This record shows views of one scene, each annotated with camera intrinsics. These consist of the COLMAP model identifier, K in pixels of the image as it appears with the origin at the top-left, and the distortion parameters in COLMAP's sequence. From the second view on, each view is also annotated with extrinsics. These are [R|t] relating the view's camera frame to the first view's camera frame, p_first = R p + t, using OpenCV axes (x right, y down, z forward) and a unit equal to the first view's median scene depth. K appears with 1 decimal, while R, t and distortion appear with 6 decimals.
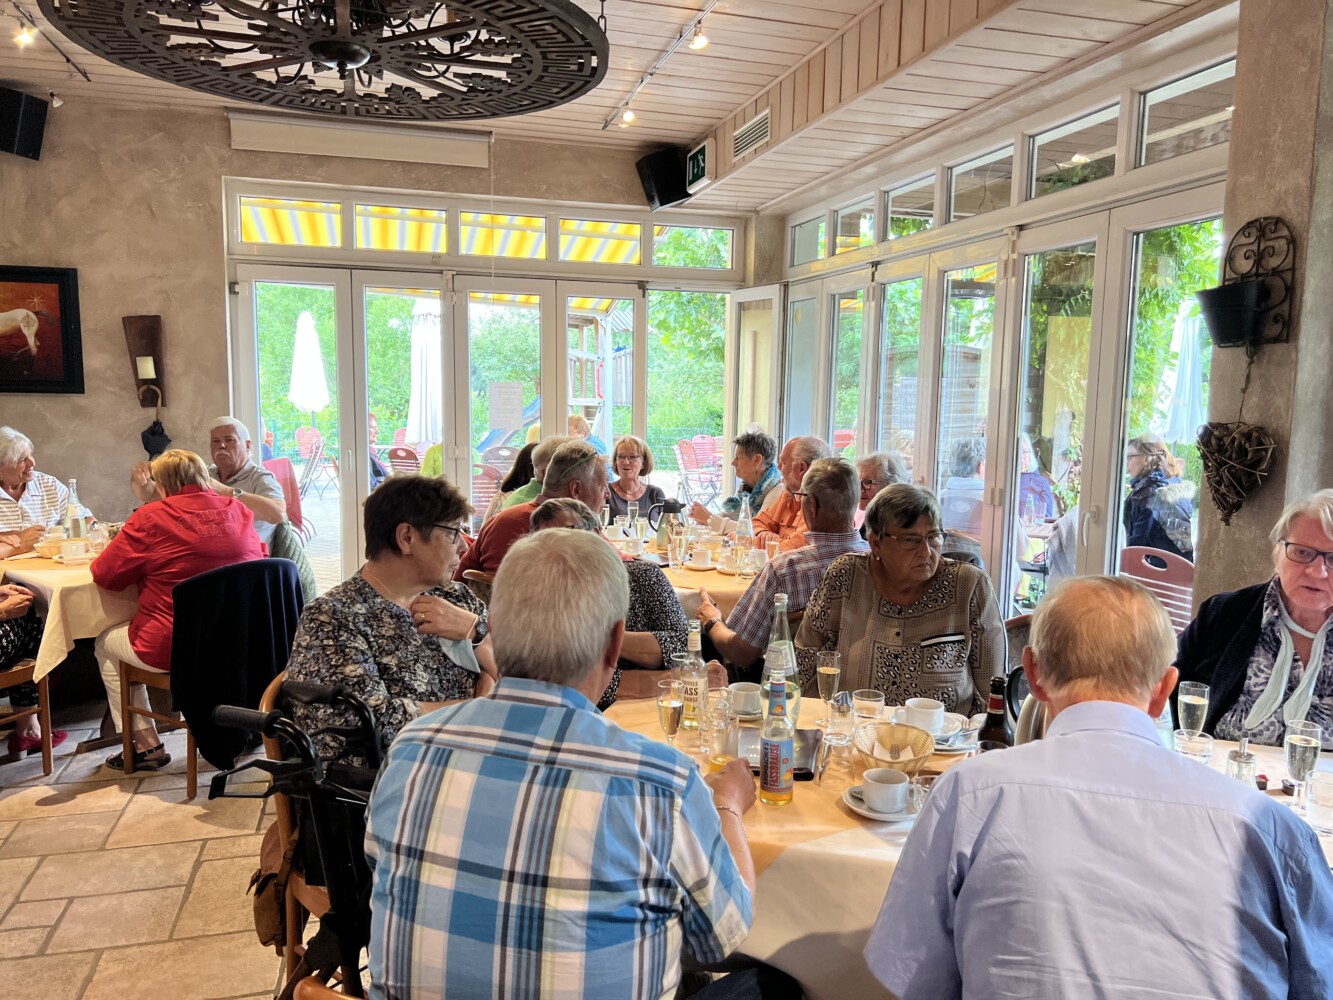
lens RADIAL K [[996.2, 0, 667.2], [0, 996.2, 496.0], [0, 0, 1]] dist [0.064239, -0.066631]
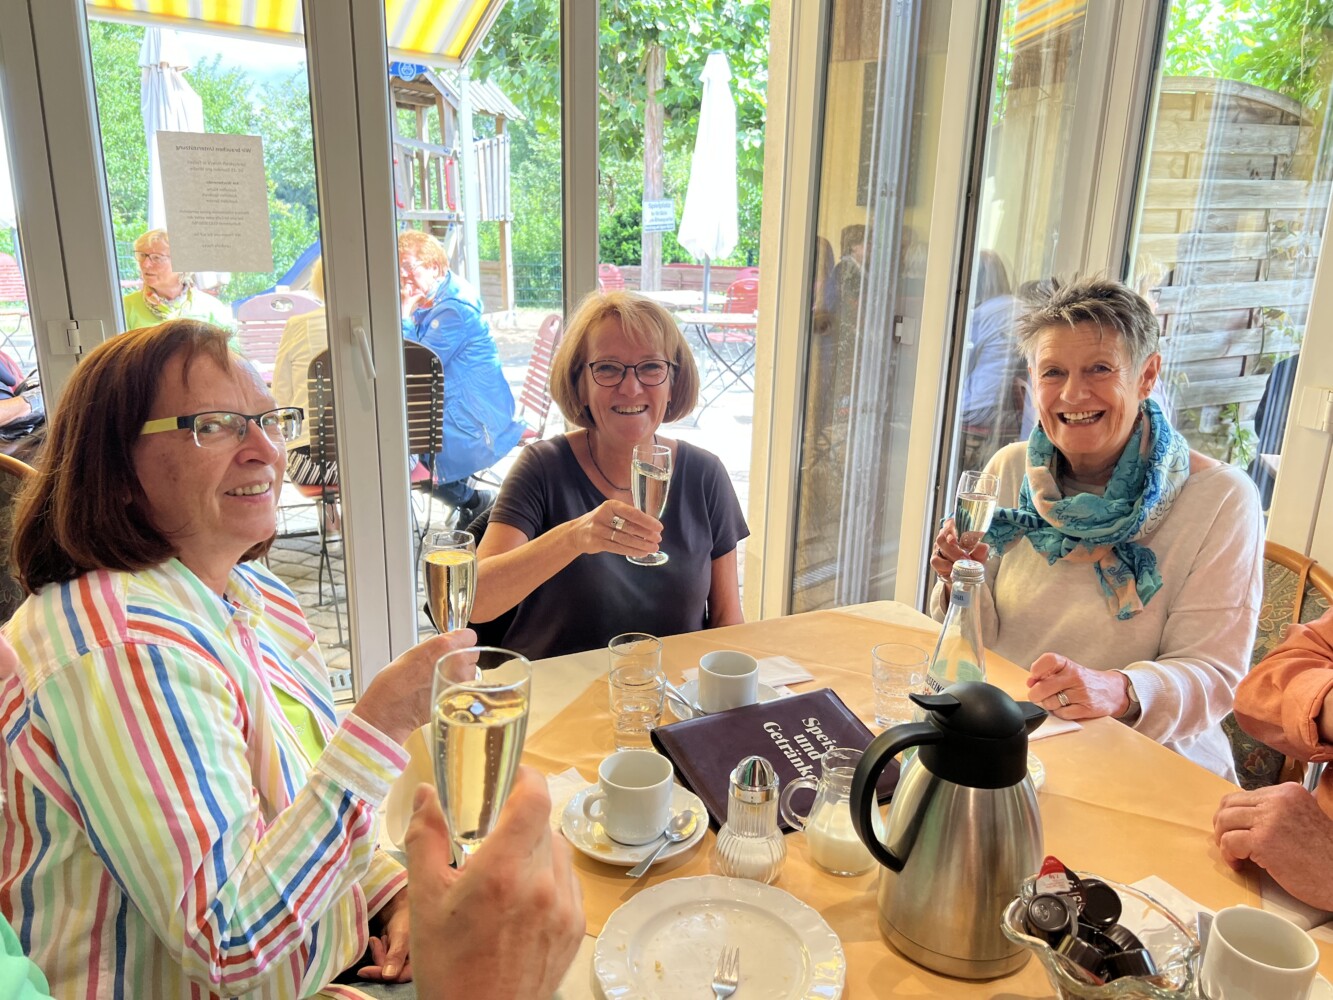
lens RADIAL K [[997.4, 0, 666.5], [0, 997.4, 500.0], [0, 0, 1]] dist [0.054256, -0.070368]
pose [[0.987870, -0.023056, 0.153561, -0.032500], [-0.003893, 0.984927, 0.172926, -0.021299], [-0.155234, -0.171427, 0.972890, 0.277240]]
